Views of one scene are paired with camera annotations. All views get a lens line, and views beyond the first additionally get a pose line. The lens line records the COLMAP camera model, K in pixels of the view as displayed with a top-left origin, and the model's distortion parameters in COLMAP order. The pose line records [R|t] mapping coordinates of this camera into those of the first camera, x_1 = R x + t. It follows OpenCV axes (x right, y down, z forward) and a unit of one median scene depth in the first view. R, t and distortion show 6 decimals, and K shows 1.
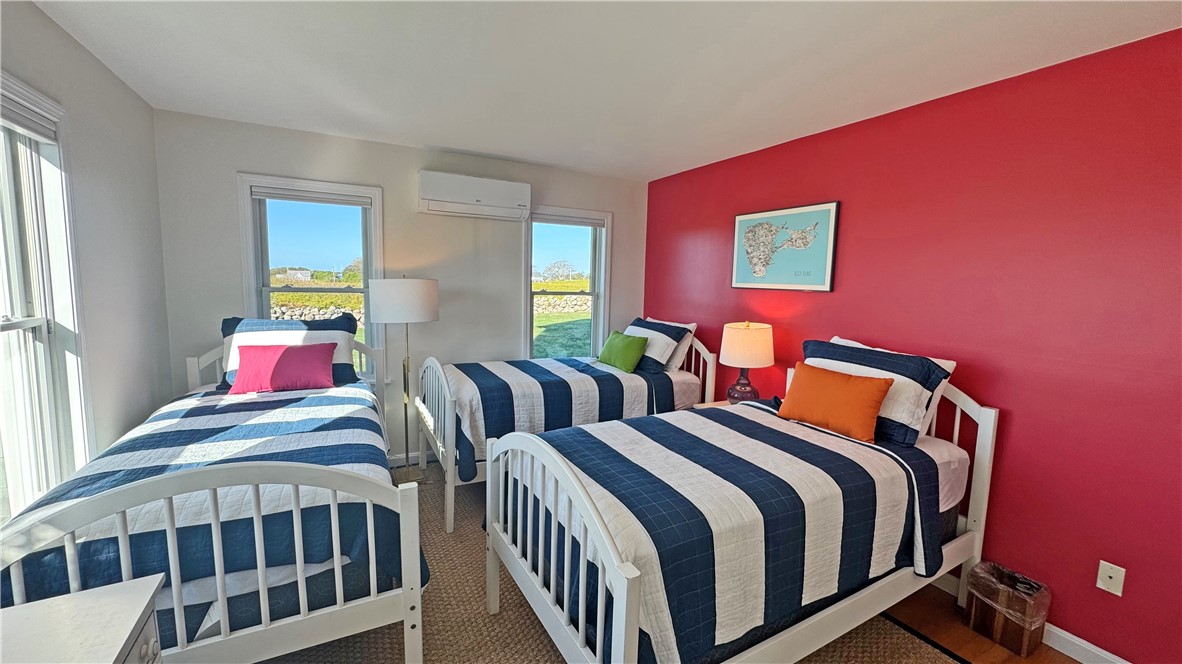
lens RADIAL K [[476.6, 0, 591.0], [0, 476.6, 332.0], [0, 0, 1]] dist [0.012500, 0.000049]
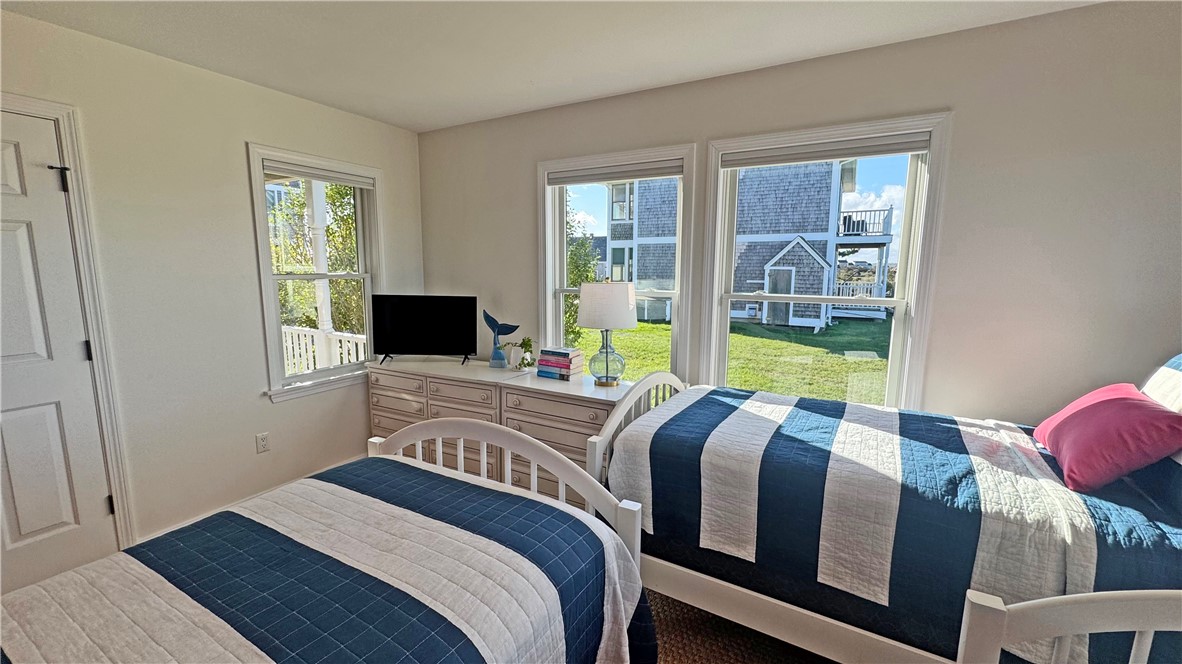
lens RADIAL K [[476.6, 0, 591.0], [0, 476.6, 332.0], [0, 0, 1]] dist [0.012500, 0.000049]
pose [[-0.844480, 0.049035, -0.533338, 0.126581], [-0.083024, 0.971778, 0.220805, -0.100227], [0.529113, 0.230745, -0.816576, 1.040217]]
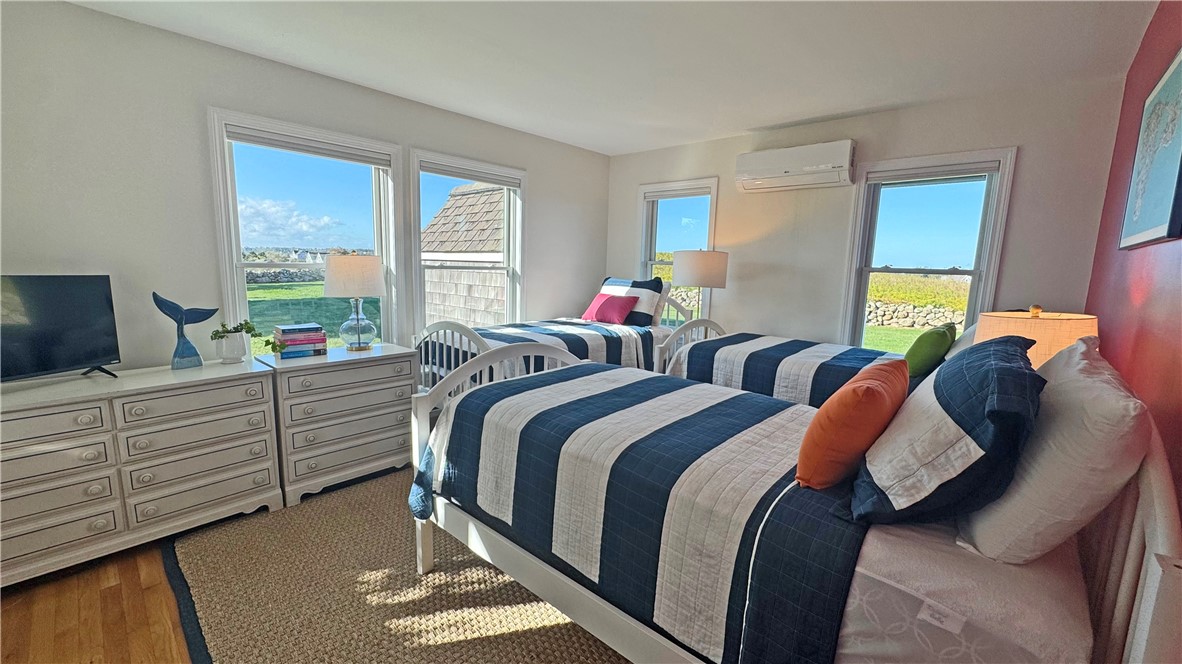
lens RADIAL K [[470.5, 0, 591.0], [0, 470.5, 332.0], [0, 0, 1]] dist [-0.003312, -0.000111]
pose [[0.337750, 0.123197, -0.933138, 0.721043], [-0.125602, 0.988430, 0.085035, 0.024214], [0.932818, 0.088484, 0.349316, 0.398711]]
